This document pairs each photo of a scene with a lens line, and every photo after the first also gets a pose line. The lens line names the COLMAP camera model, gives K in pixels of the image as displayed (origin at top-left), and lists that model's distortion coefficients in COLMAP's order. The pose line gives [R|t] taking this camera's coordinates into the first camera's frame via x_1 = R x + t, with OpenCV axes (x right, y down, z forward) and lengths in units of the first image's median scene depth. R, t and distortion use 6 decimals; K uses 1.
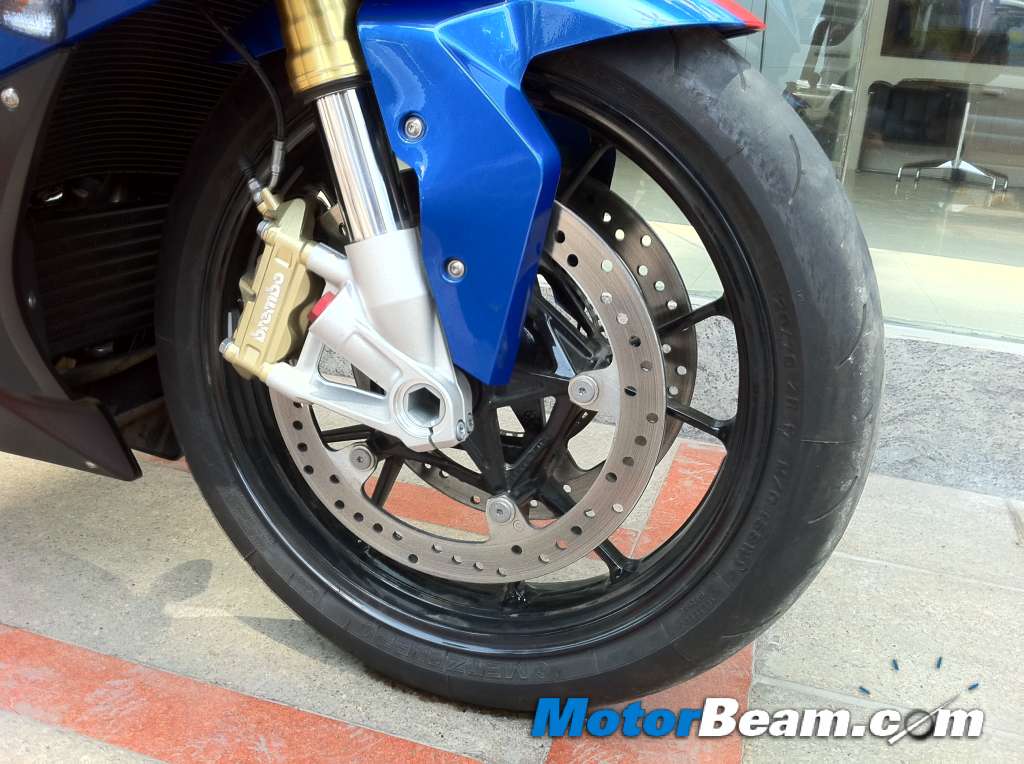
lens RADIAL K [[1022.8, 0, 512.0], [0, 1022.8, 382.0], [0, 0, 1]] dist [0.065563, -0.022978]
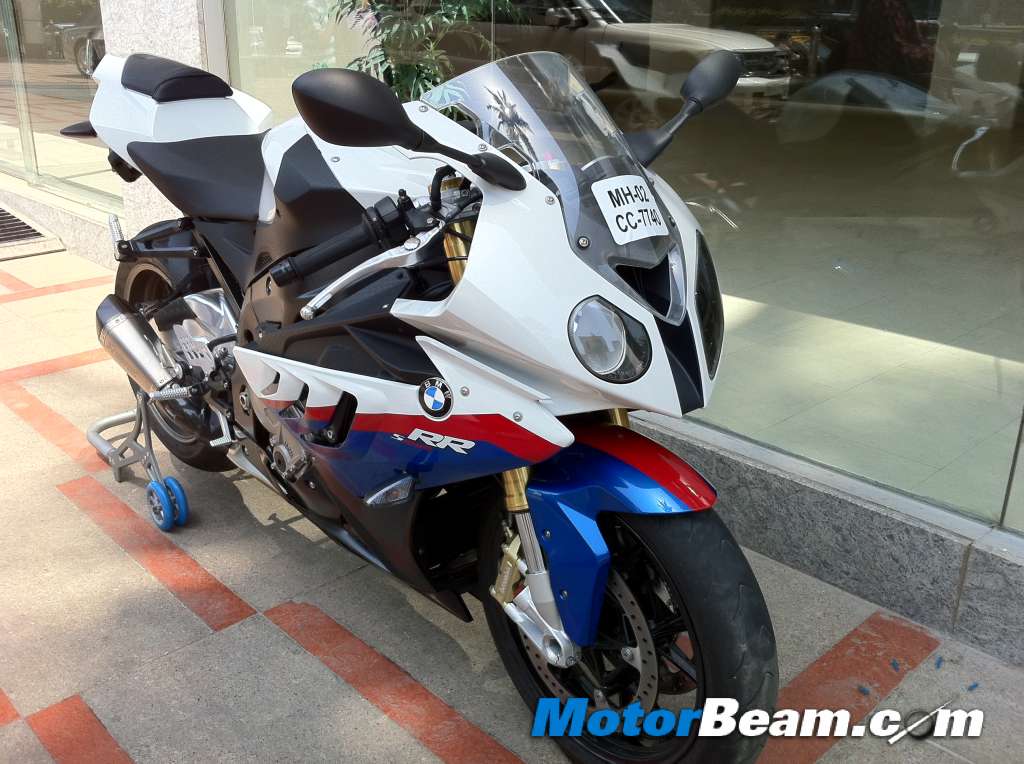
lens RADIAL K [[994.3, 0, 525.8], [0, 994.3, 401.4], [0, 0, 1]] dist [0.083191, -0.257841]
pose [[0.877647, 0.102941, -0.468123, 0.752531], [-0.073313, 0.994003, 0.081135, -0.624187], [0.473668, -0.036889, 0.879931, -0.823699]]
